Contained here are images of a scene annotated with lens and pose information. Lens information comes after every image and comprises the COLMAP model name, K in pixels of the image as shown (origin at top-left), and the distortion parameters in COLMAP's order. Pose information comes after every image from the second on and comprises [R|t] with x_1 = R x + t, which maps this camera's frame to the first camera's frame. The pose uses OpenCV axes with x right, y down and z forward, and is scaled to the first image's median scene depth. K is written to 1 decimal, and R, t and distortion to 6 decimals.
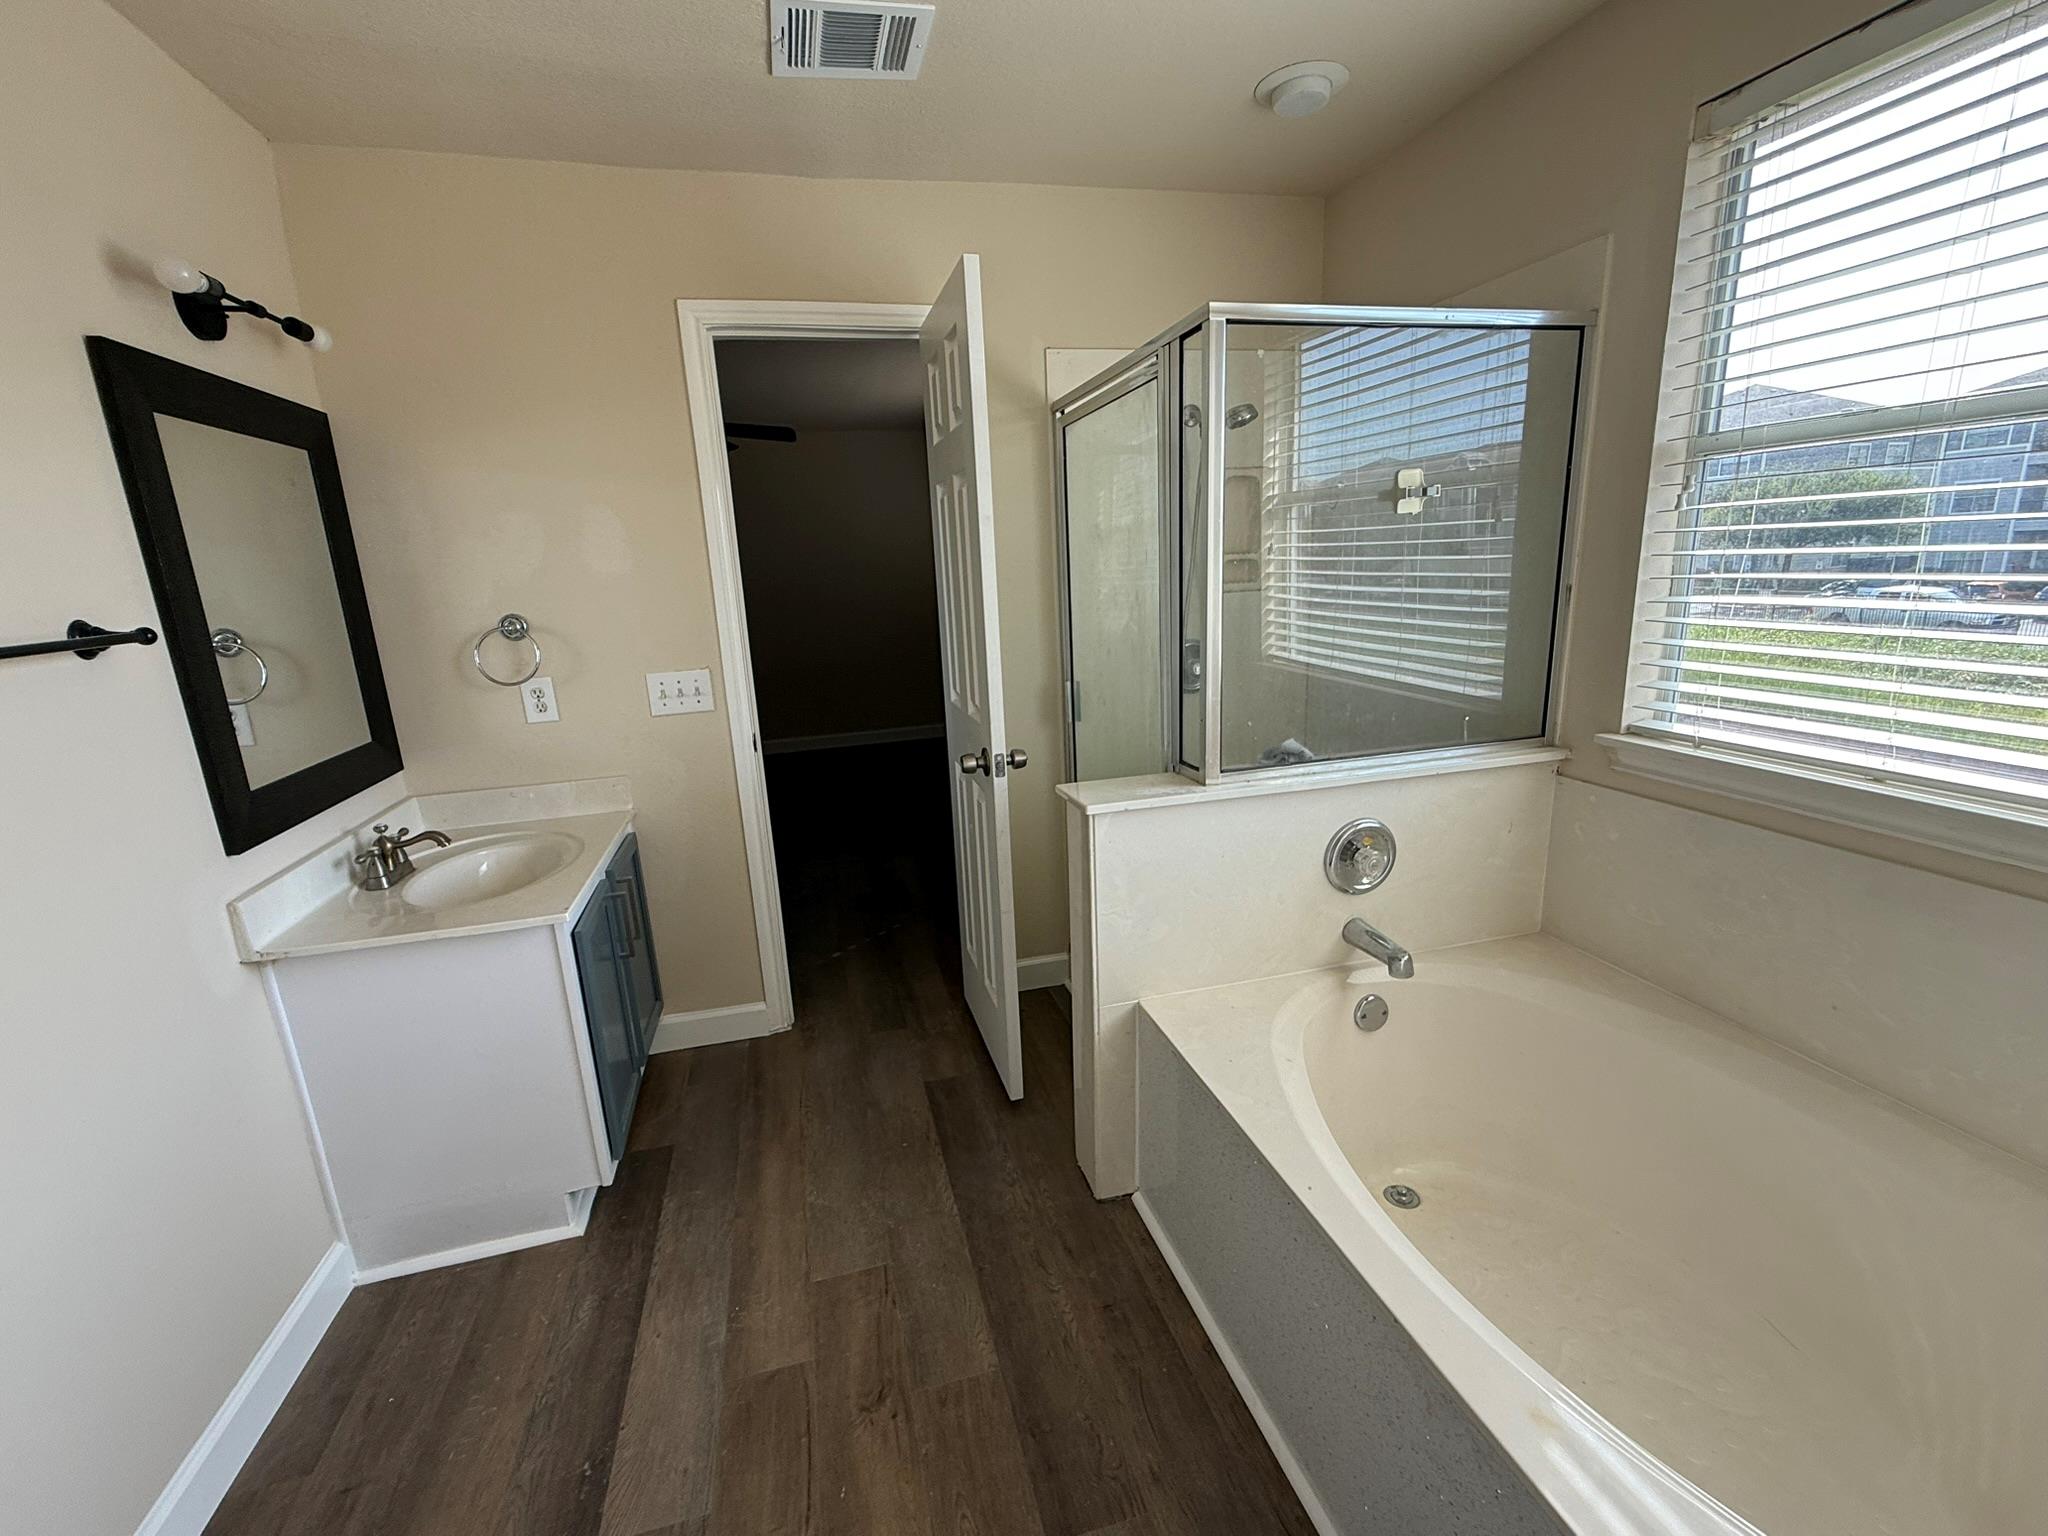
lens RADIAL K [[859.7, 0, 1021.9], [0, 859.7, 768.2], [0, 0, 1]] dist [-0.002688, 0.000973]
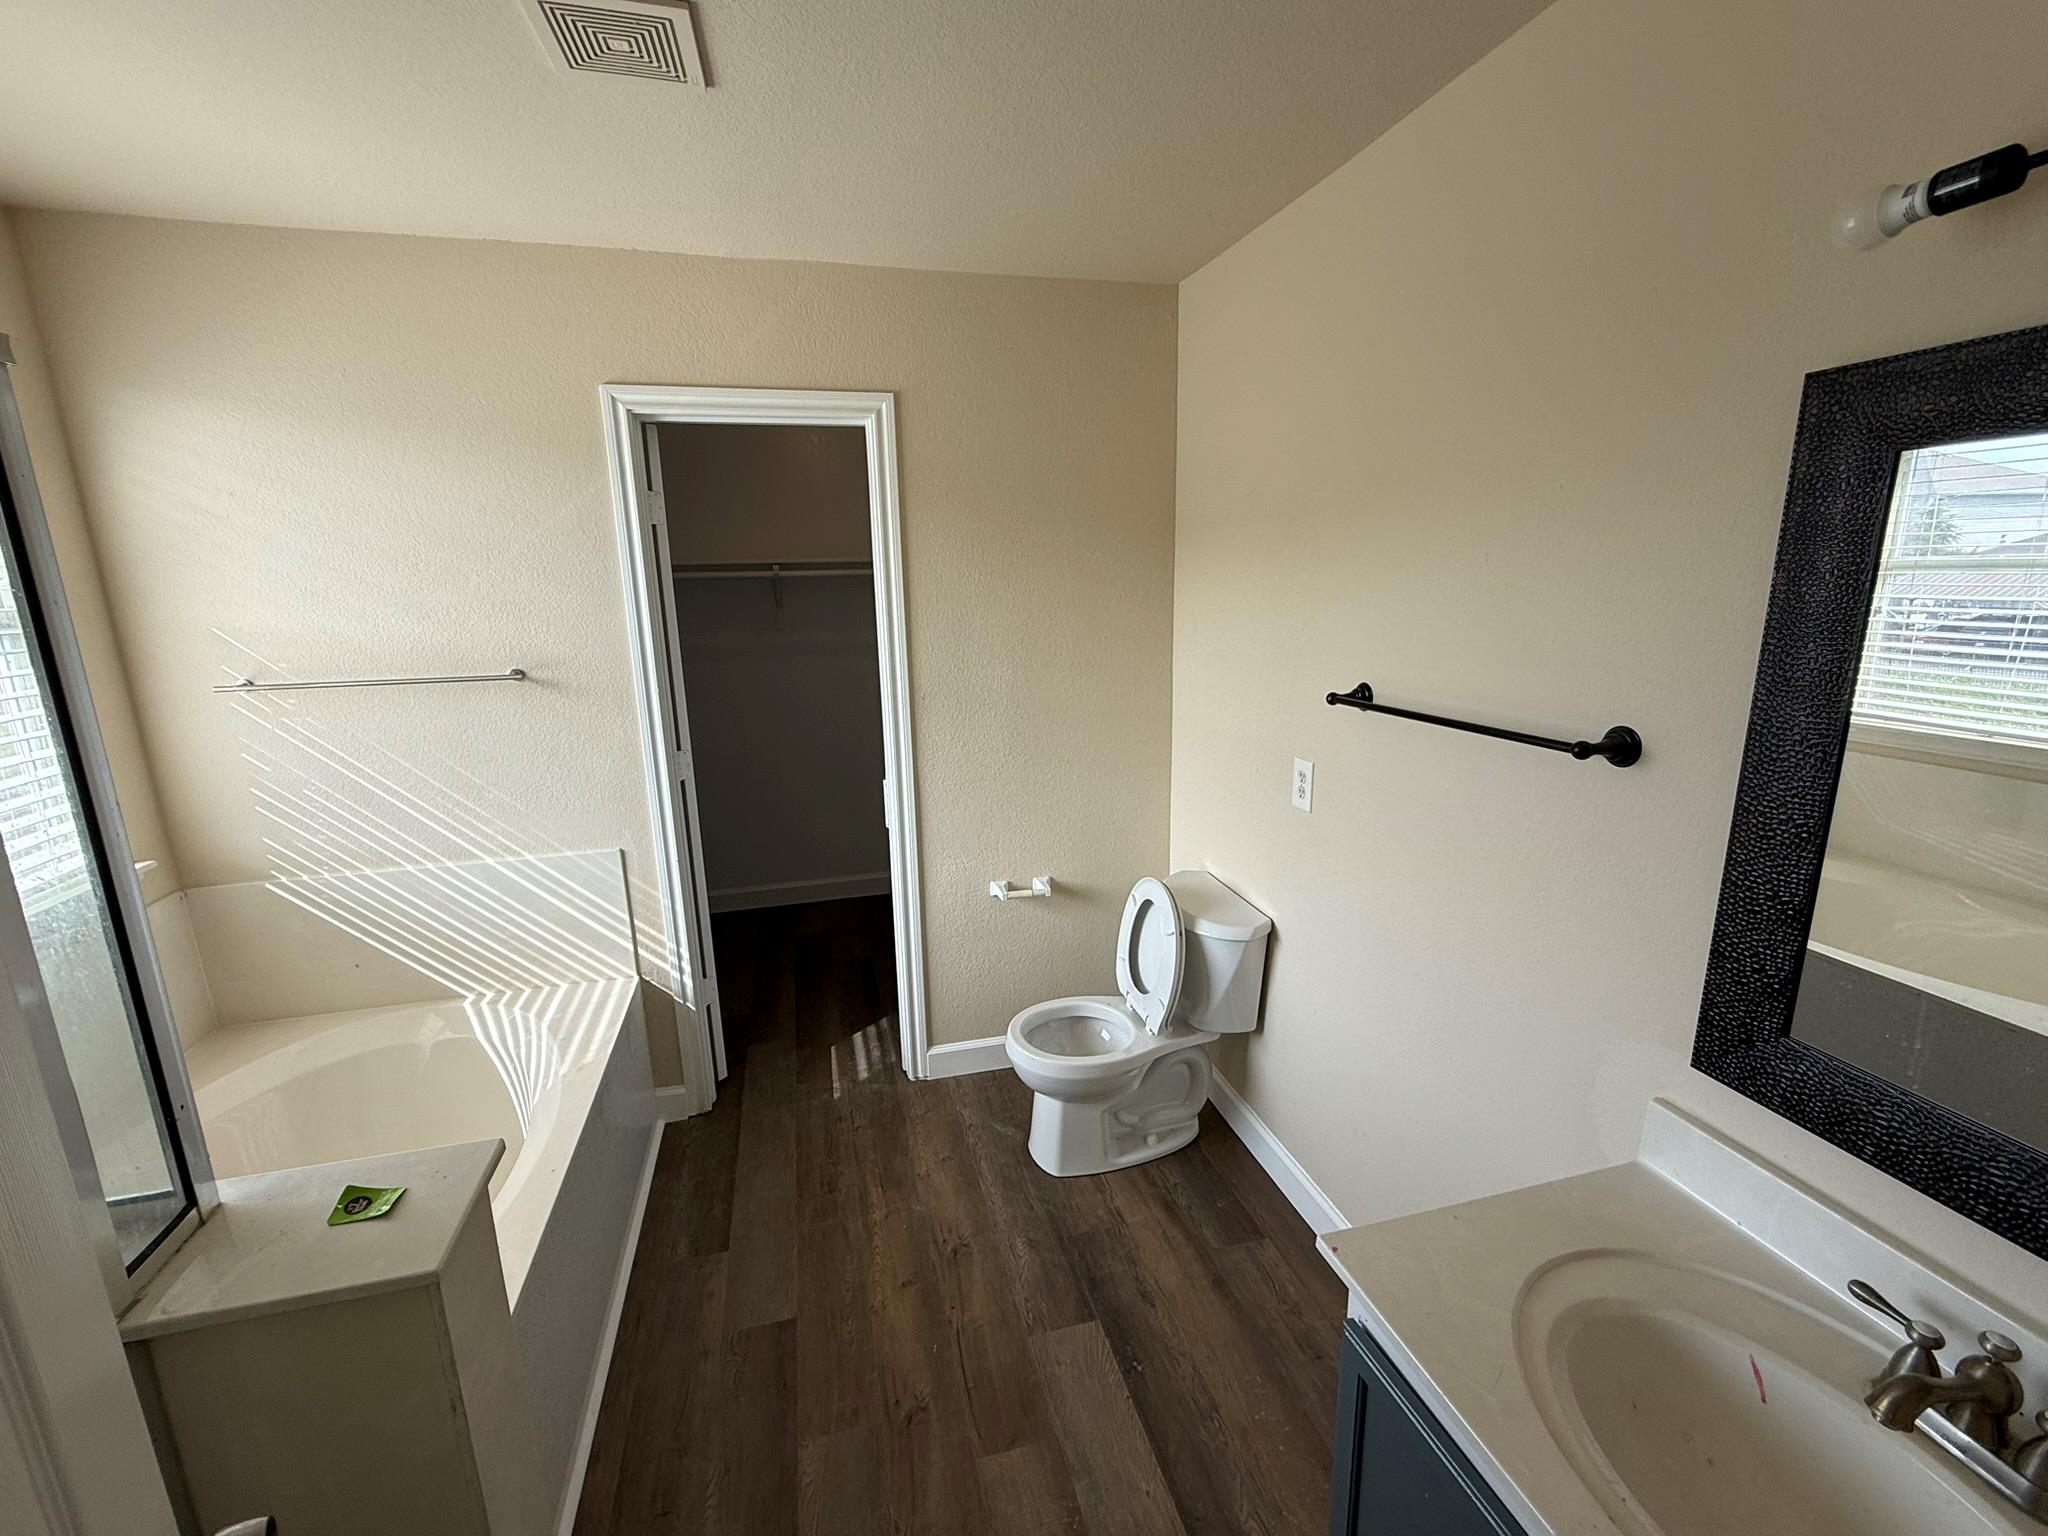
lens RADIAL K [[859.7, 0, 1023.5], [0, 859.7, 766.5], [0, 0, 1]] dist [-0.002688, 0.000973]
pose [[-0.998031, 0.060134, 0.017841, -0.385054], [0.061844, 0.895894, 0.439942, -0.521263], [0.010472, 0.440179, -0.897849, 1.634832]]
